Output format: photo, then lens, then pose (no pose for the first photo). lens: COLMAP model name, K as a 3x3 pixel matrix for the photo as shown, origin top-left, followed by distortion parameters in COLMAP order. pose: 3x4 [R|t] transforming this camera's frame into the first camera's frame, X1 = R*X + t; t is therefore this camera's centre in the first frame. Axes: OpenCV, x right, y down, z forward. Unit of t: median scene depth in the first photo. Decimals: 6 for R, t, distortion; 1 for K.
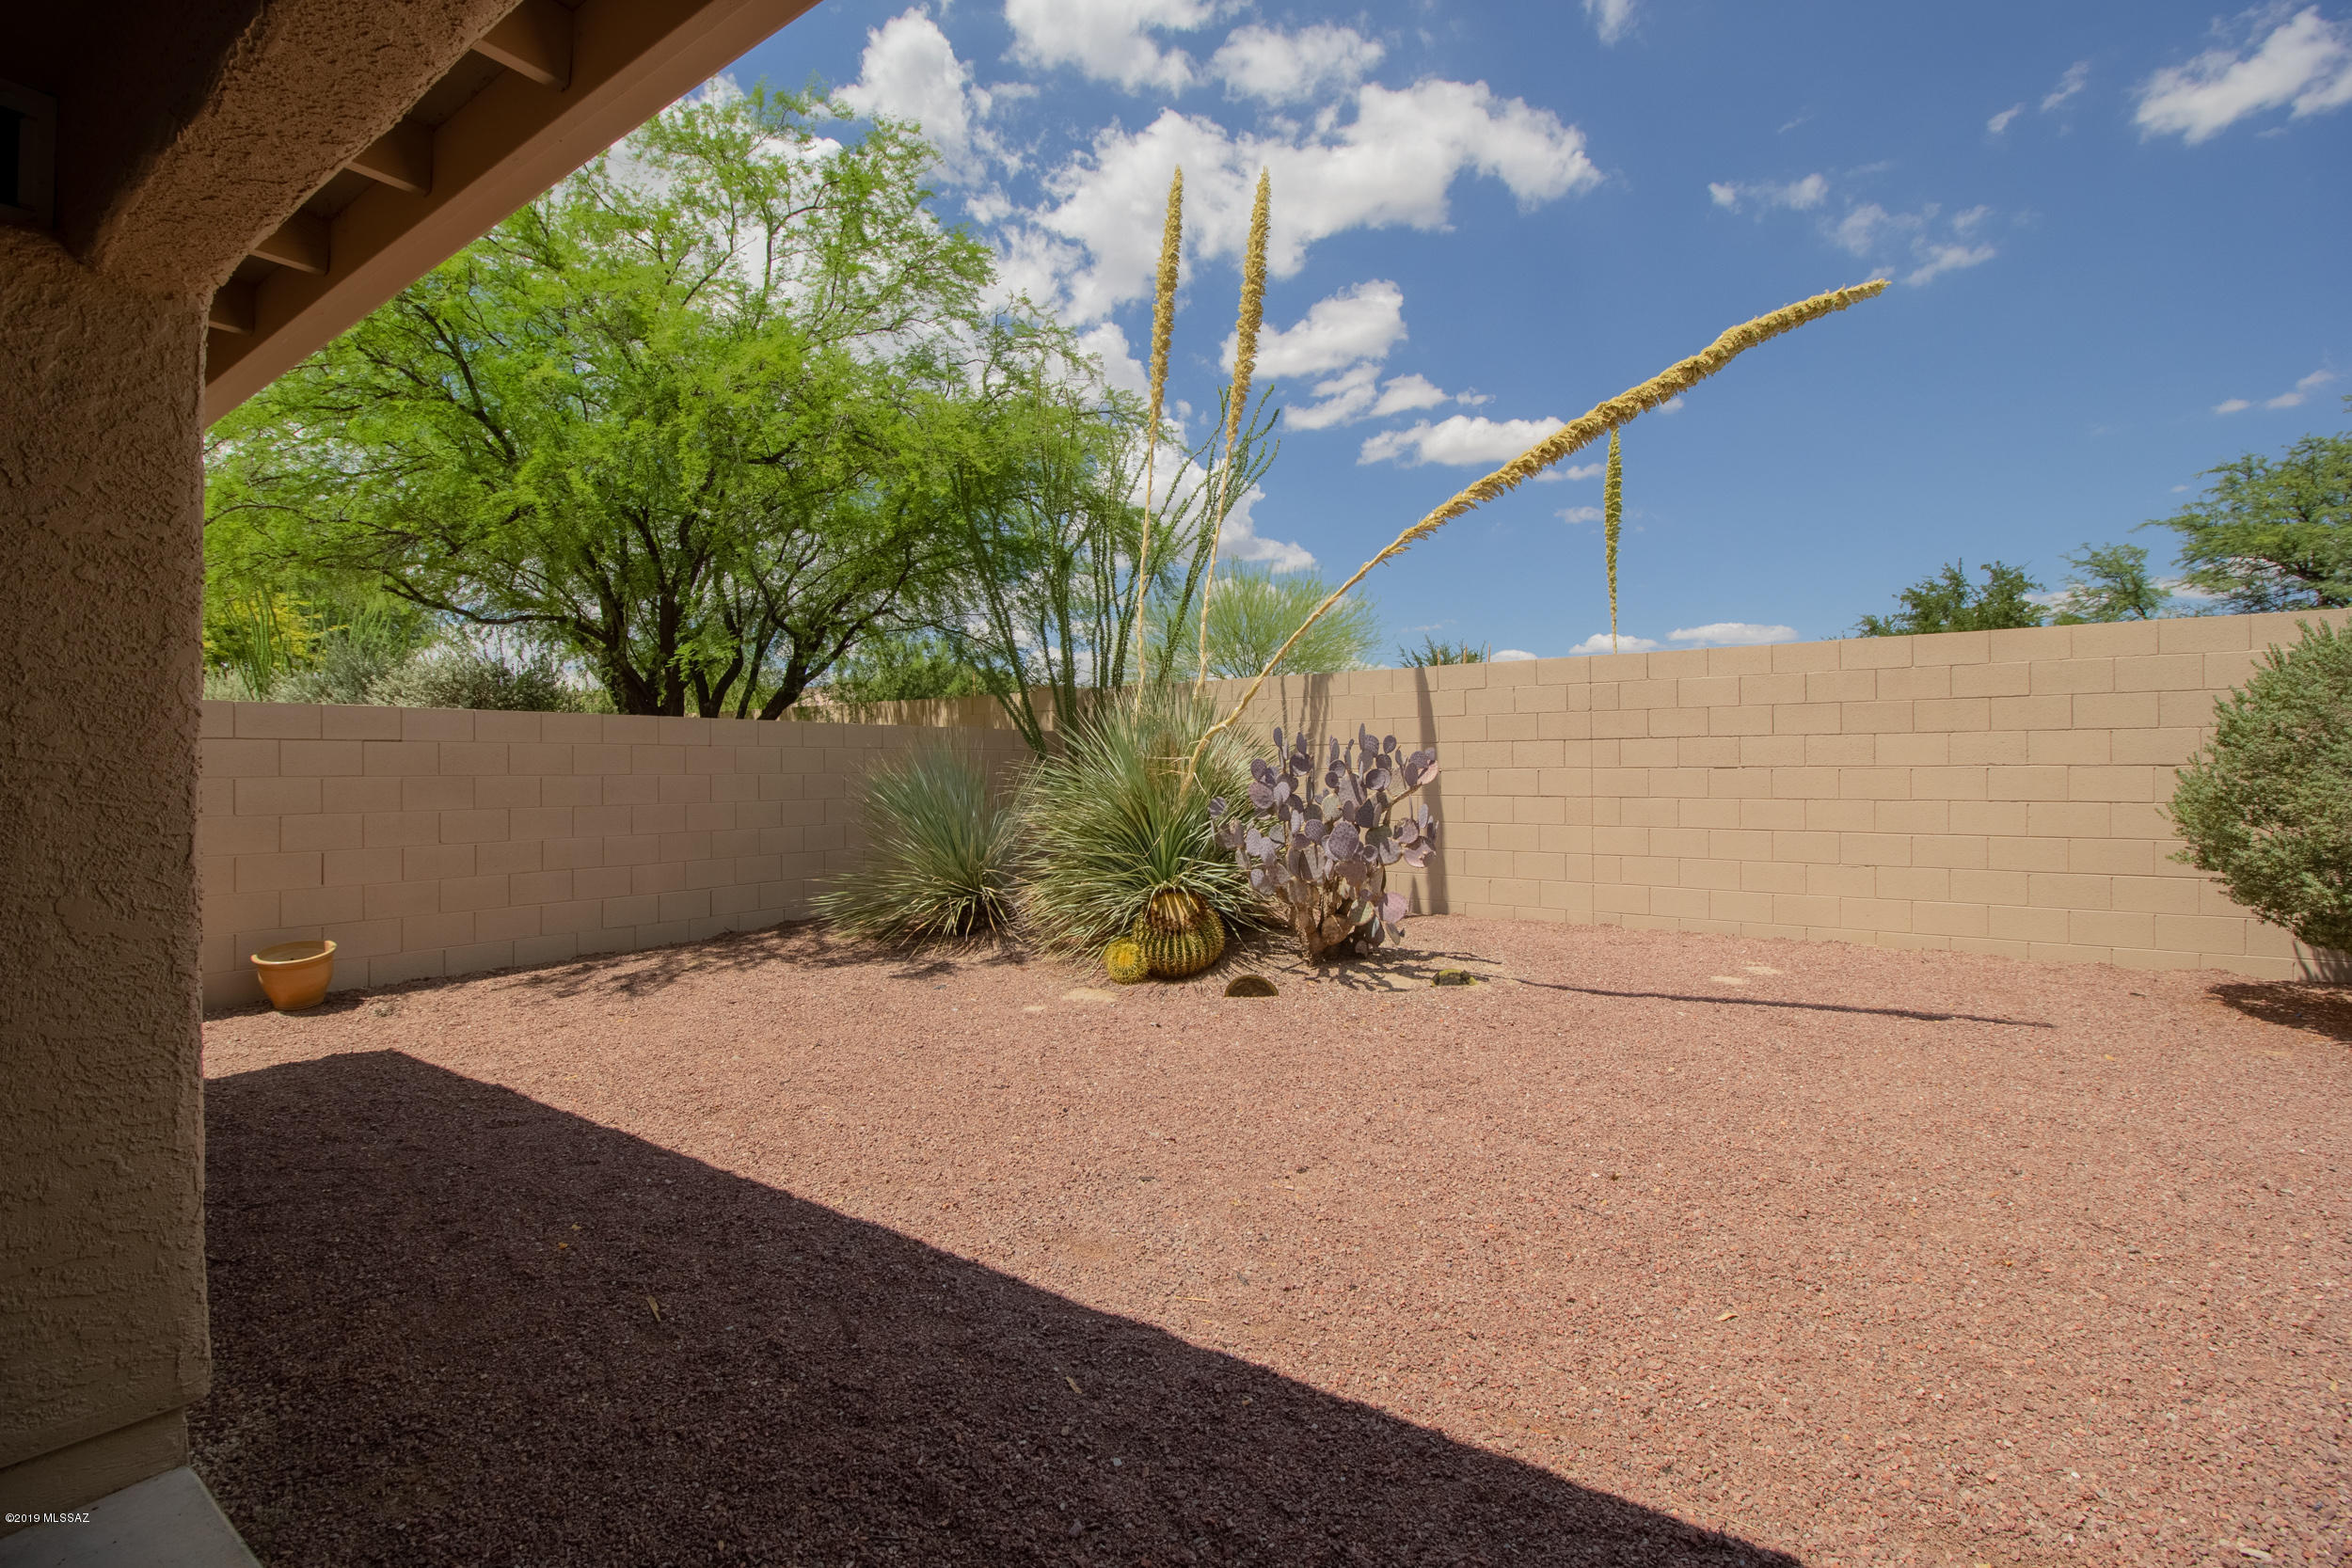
lens RADIAL K [[1079.1, 0, 1173.4], [0, 1079.1, 766.6], [0, 0, 1]] dist [0.004369, -0.000606]
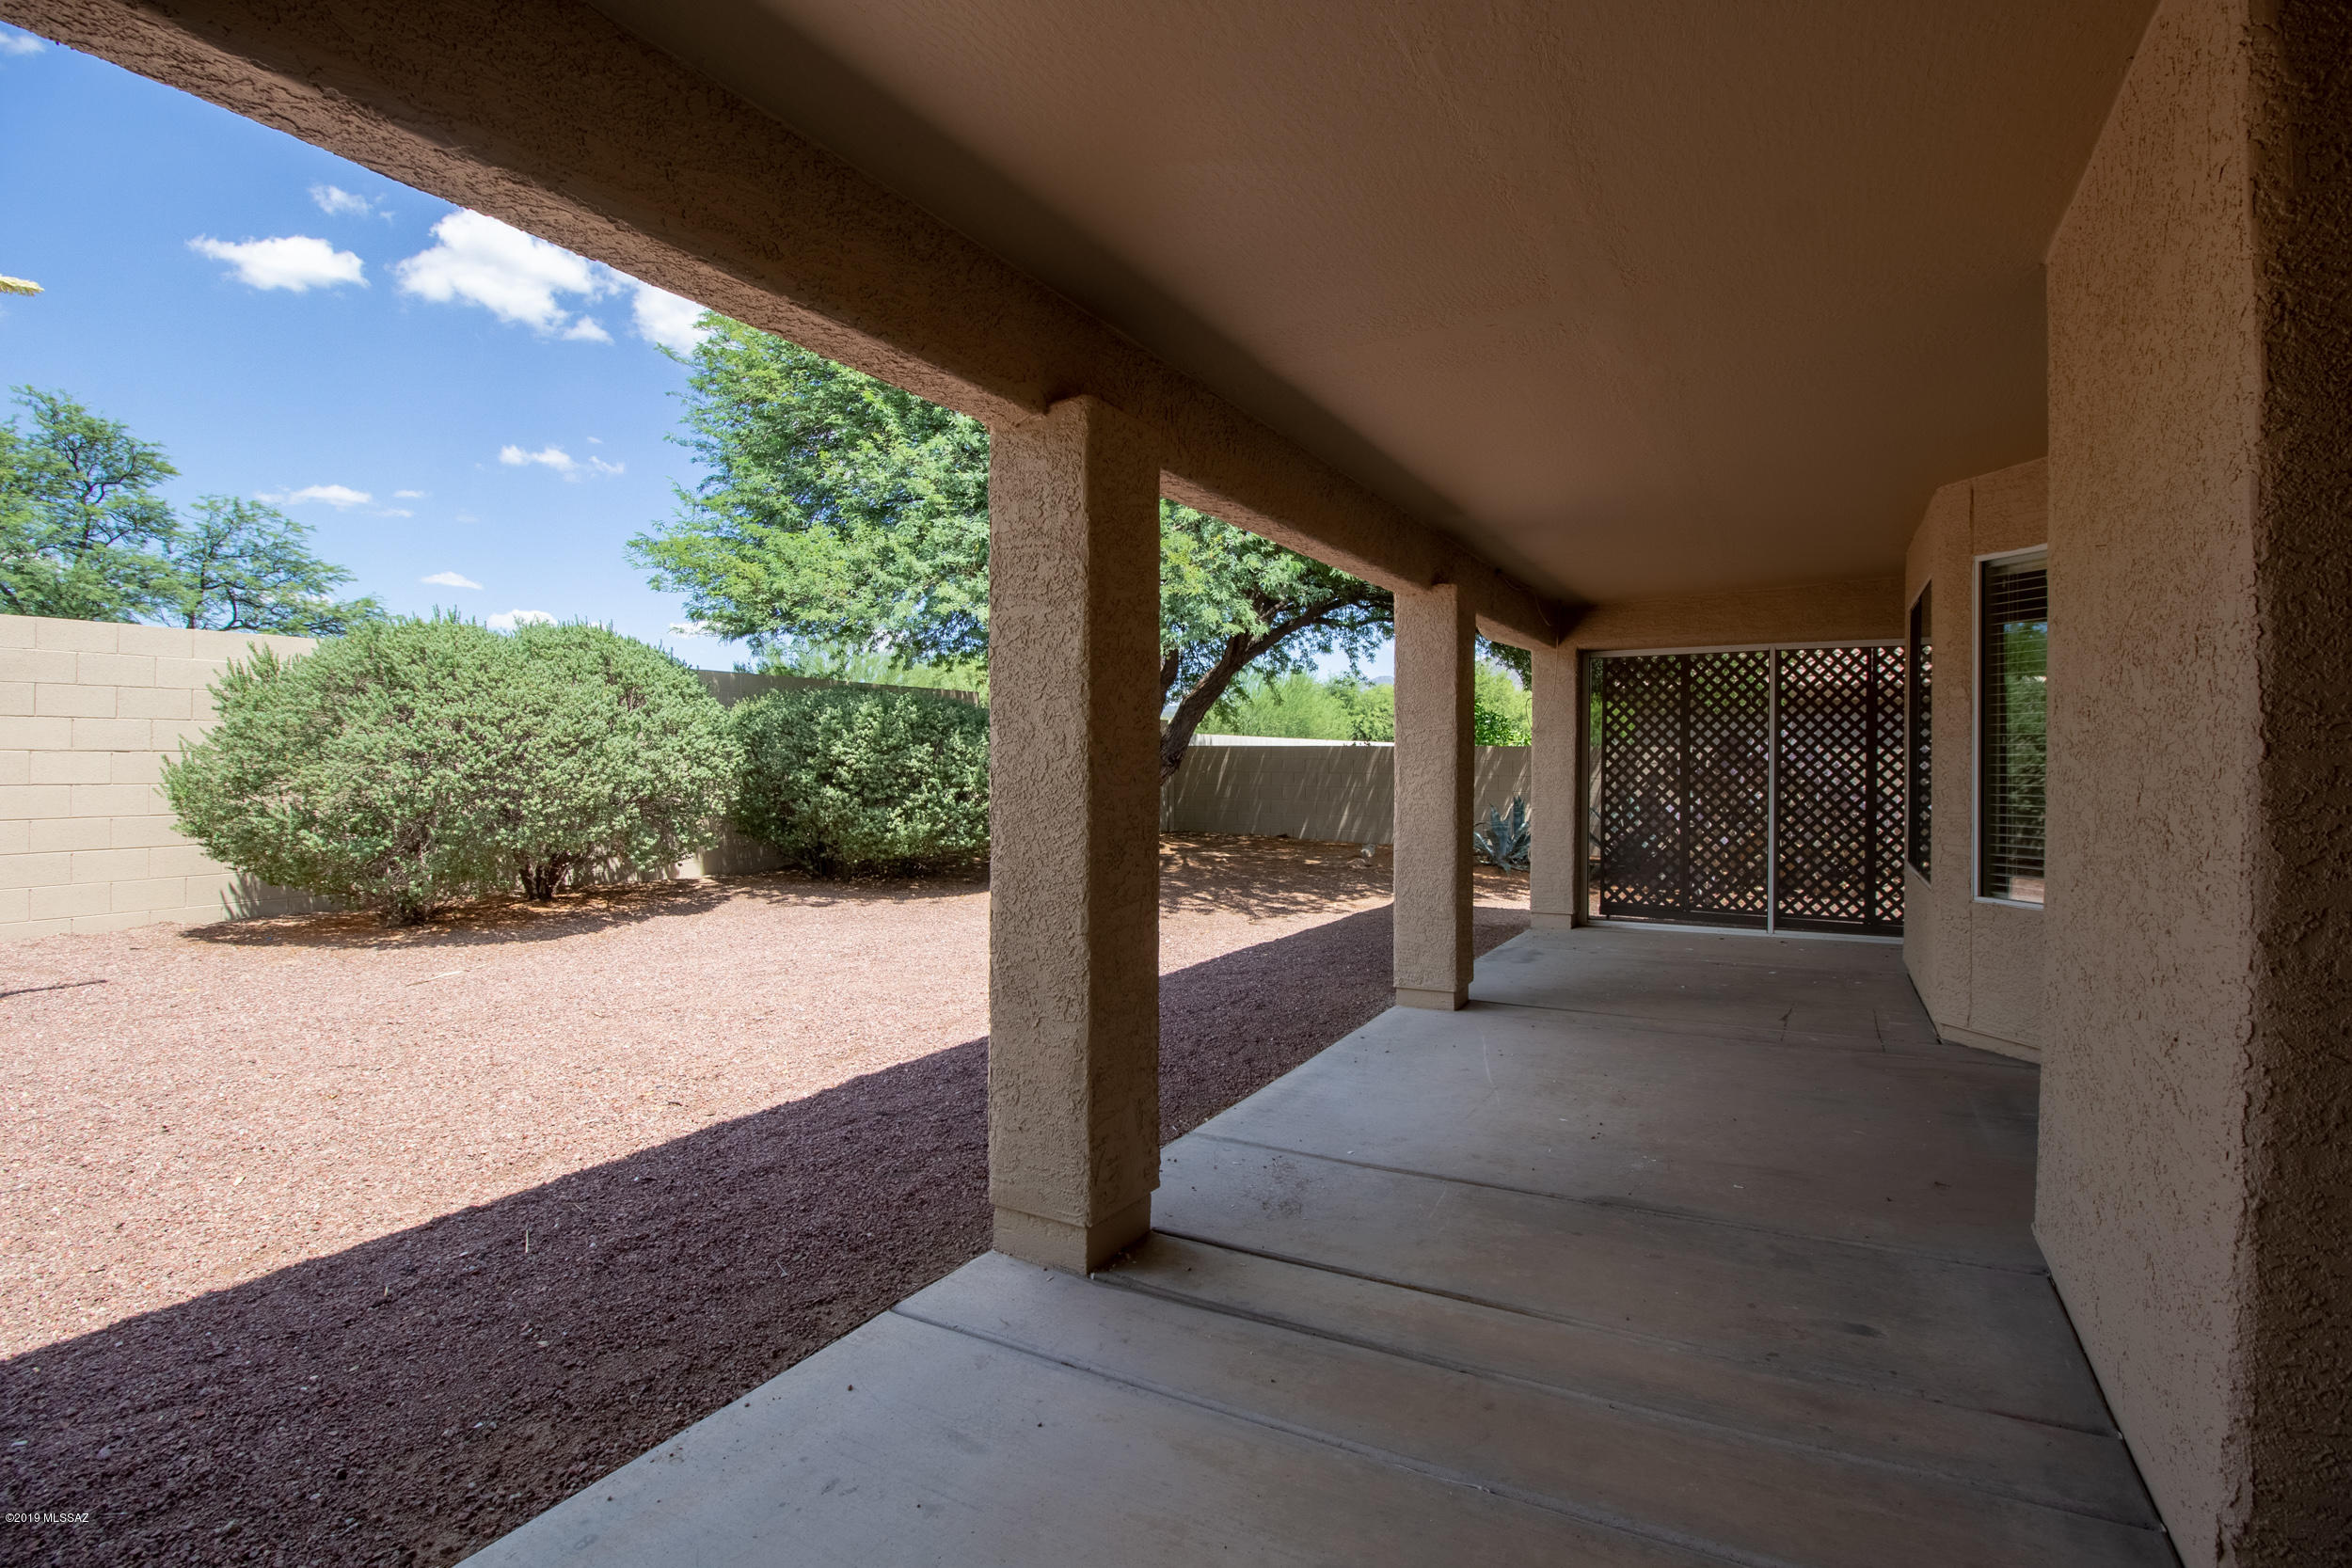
lens RADIAL K [[1079.1, 0, 1173.4], [0, 1079.1, 766.6], [0, 0, 1]] dist [0.004369, -0.000606]
pose [[-0.098918, 0.004162, 0.995087, -0.448936], [-0.018410, 0.999812, -0.006012, 0.003374], [-0.994925, -0.018914, -0.098823, 0.020955]]
